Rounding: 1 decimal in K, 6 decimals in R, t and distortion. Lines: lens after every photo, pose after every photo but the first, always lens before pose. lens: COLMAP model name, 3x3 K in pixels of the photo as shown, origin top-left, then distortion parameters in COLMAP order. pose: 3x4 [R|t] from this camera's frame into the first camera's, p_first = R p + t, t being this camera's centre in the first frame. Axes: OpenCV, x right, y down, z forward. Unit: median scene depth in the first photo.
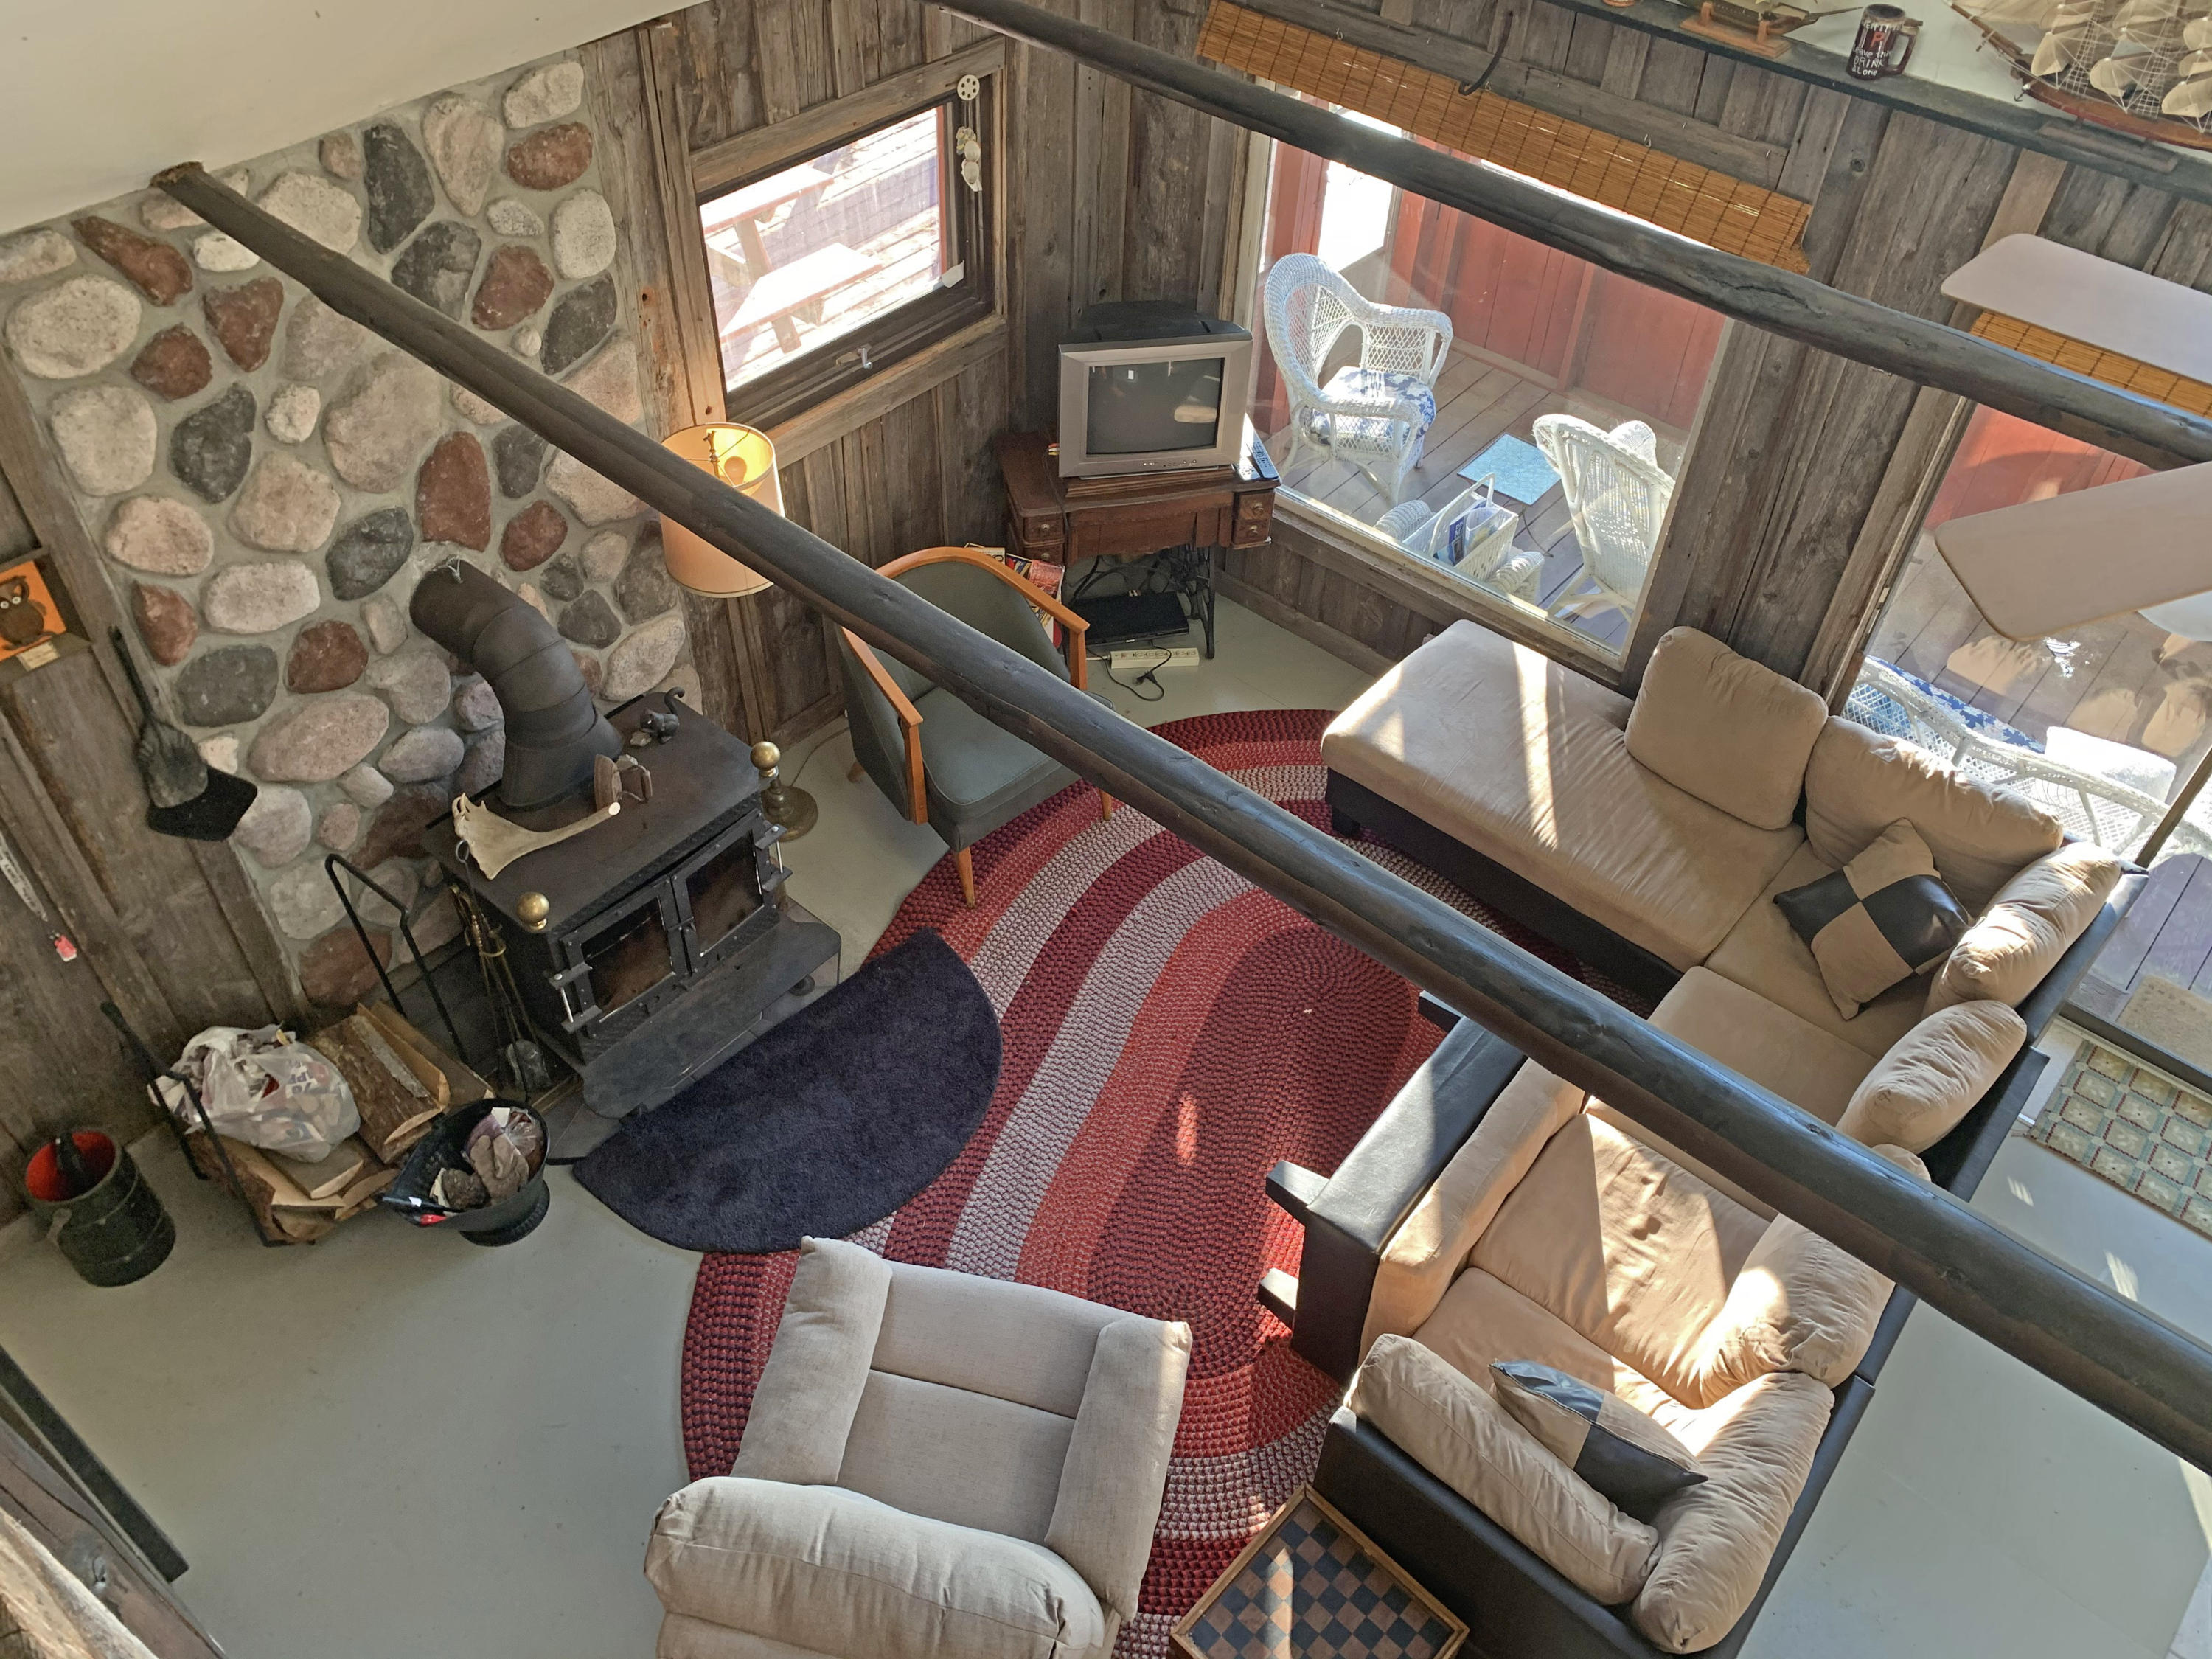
lens RADIAL K [[1643.3, 0, 1102.1], [0, 1643.3, 833.3], [0, 0, 1]] dist [-0.014871, -0.015919]
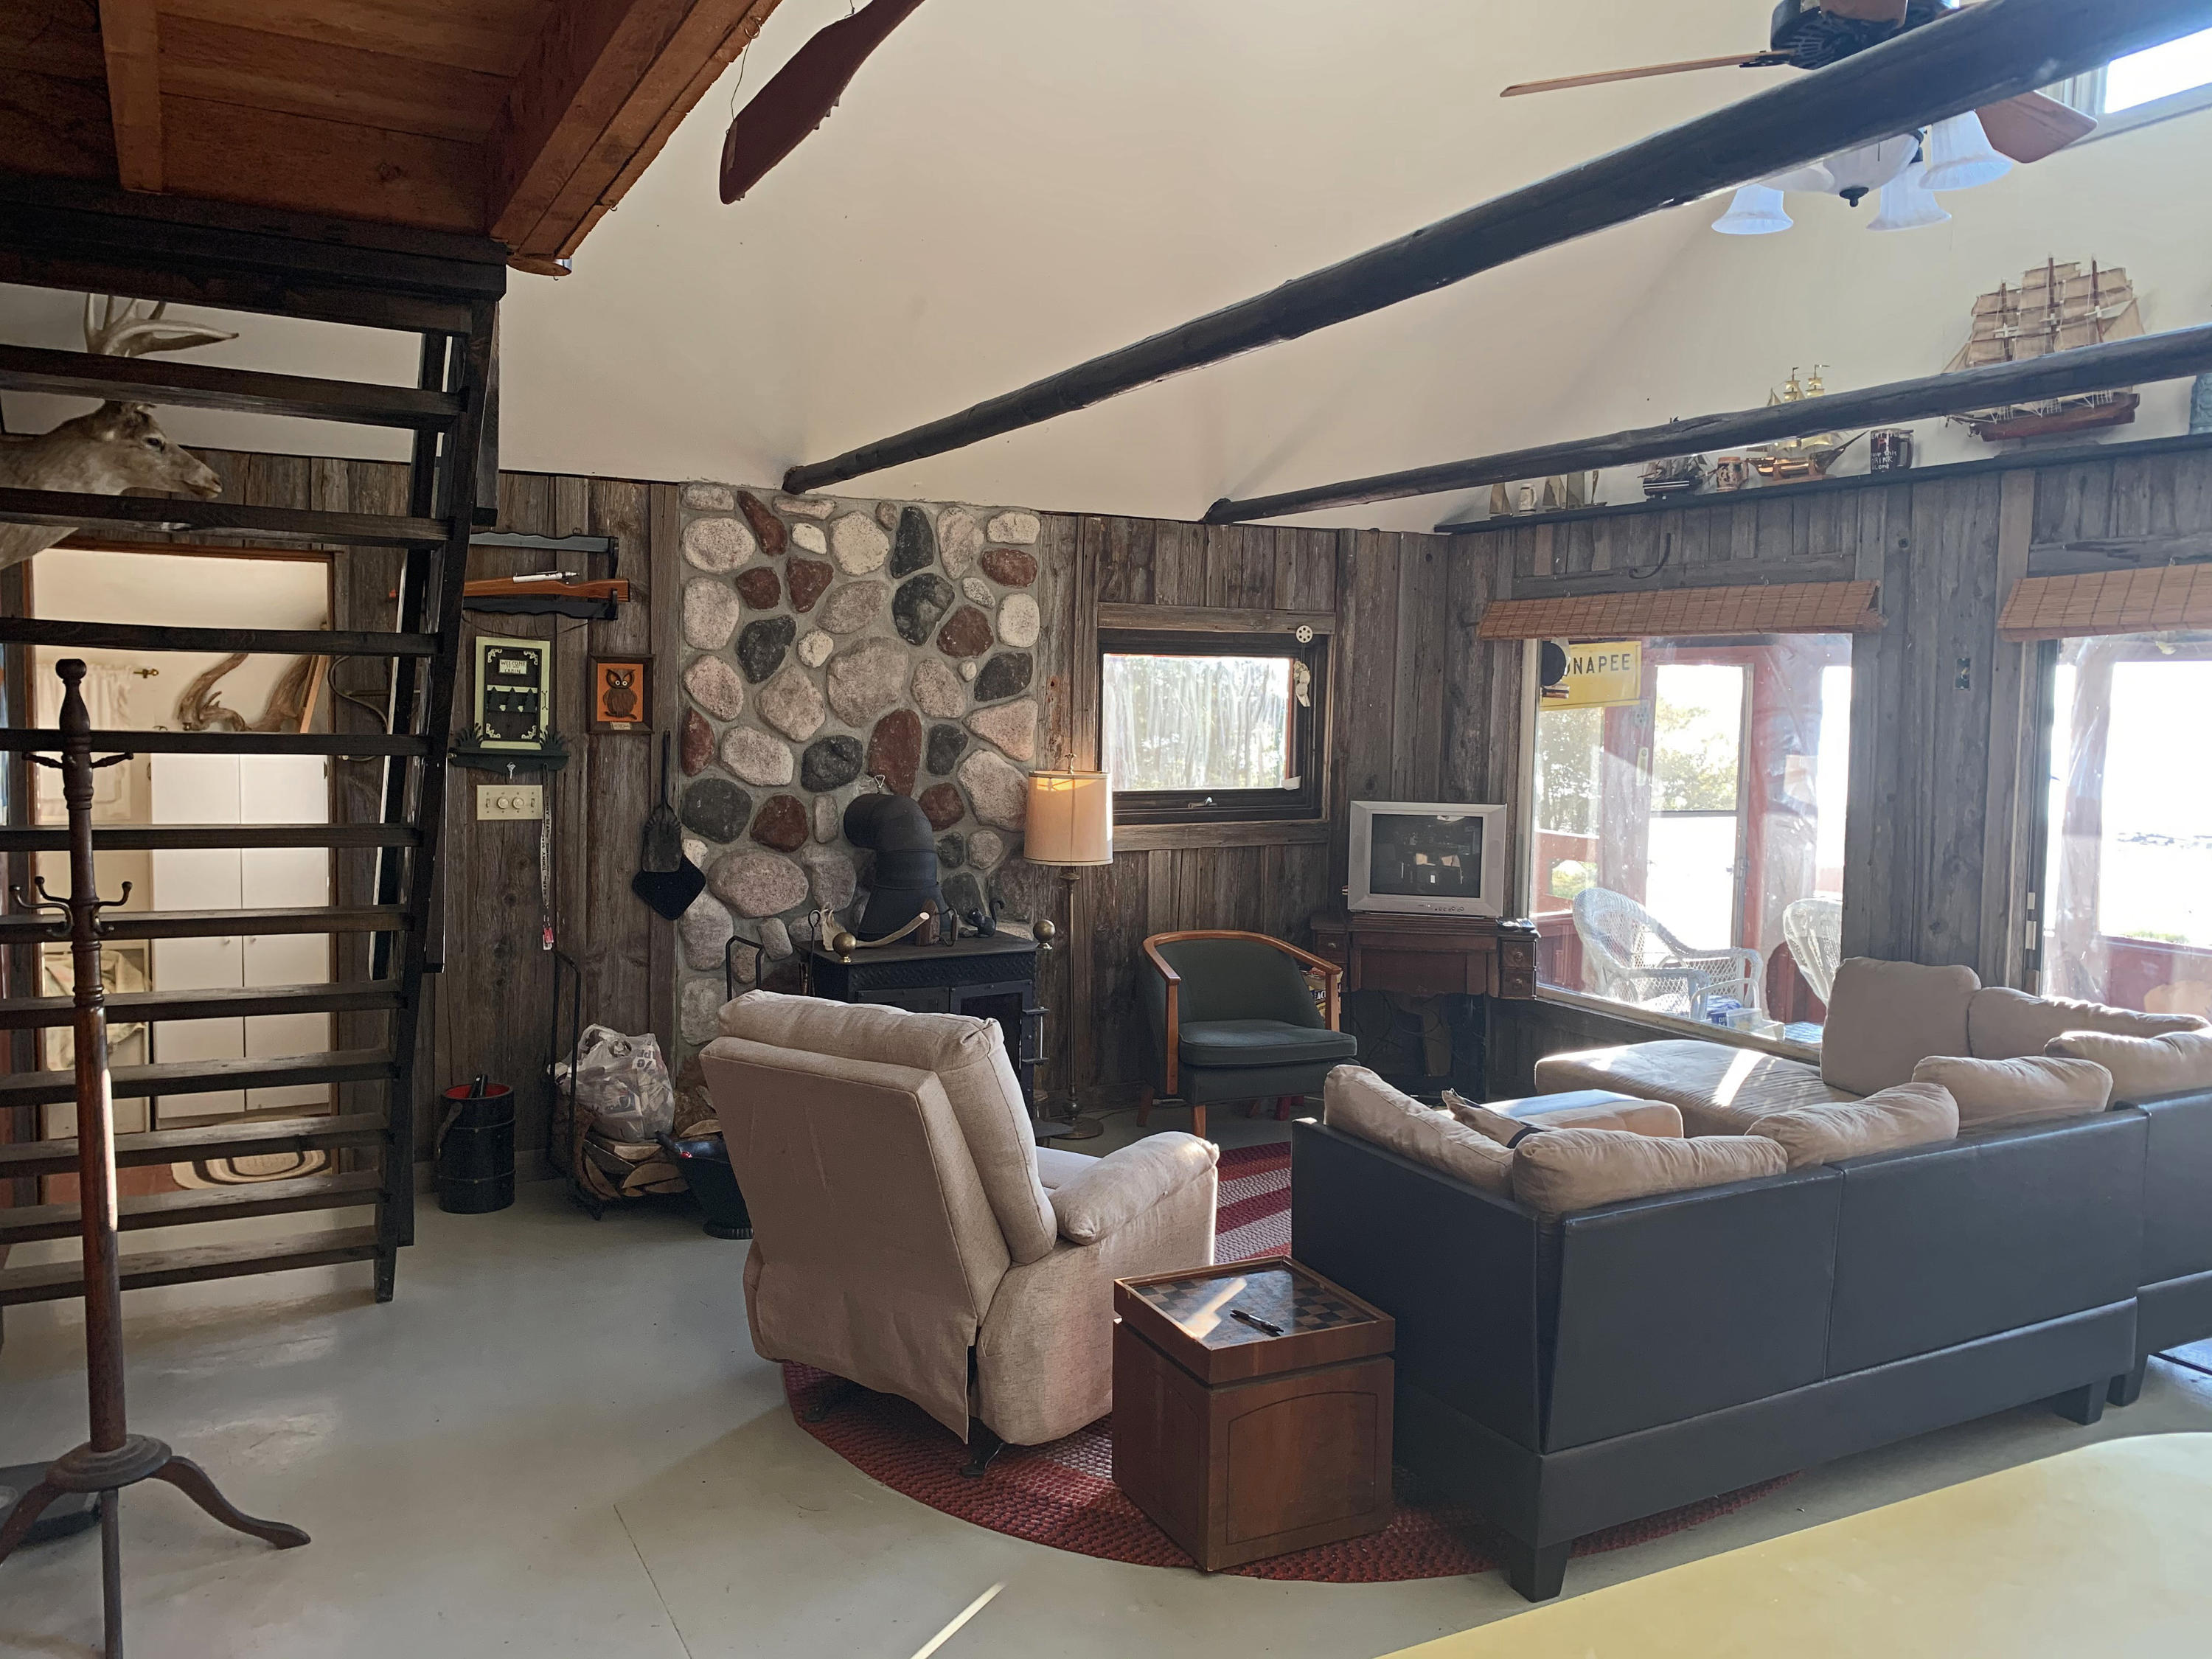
lens RADIAL K [[1643.3, 0, 1104.9], [0, 1643.3, 835.7], [0, 0, 1]] dist [-0.014871, -0.015919]
pose [[0.941915, 0.015480, -0.335493, 0.258337], [-0.228842, 0.760733, -0.607385, 0.645404], [0.245818, 0.648880, 0.720089, 0.018598]]
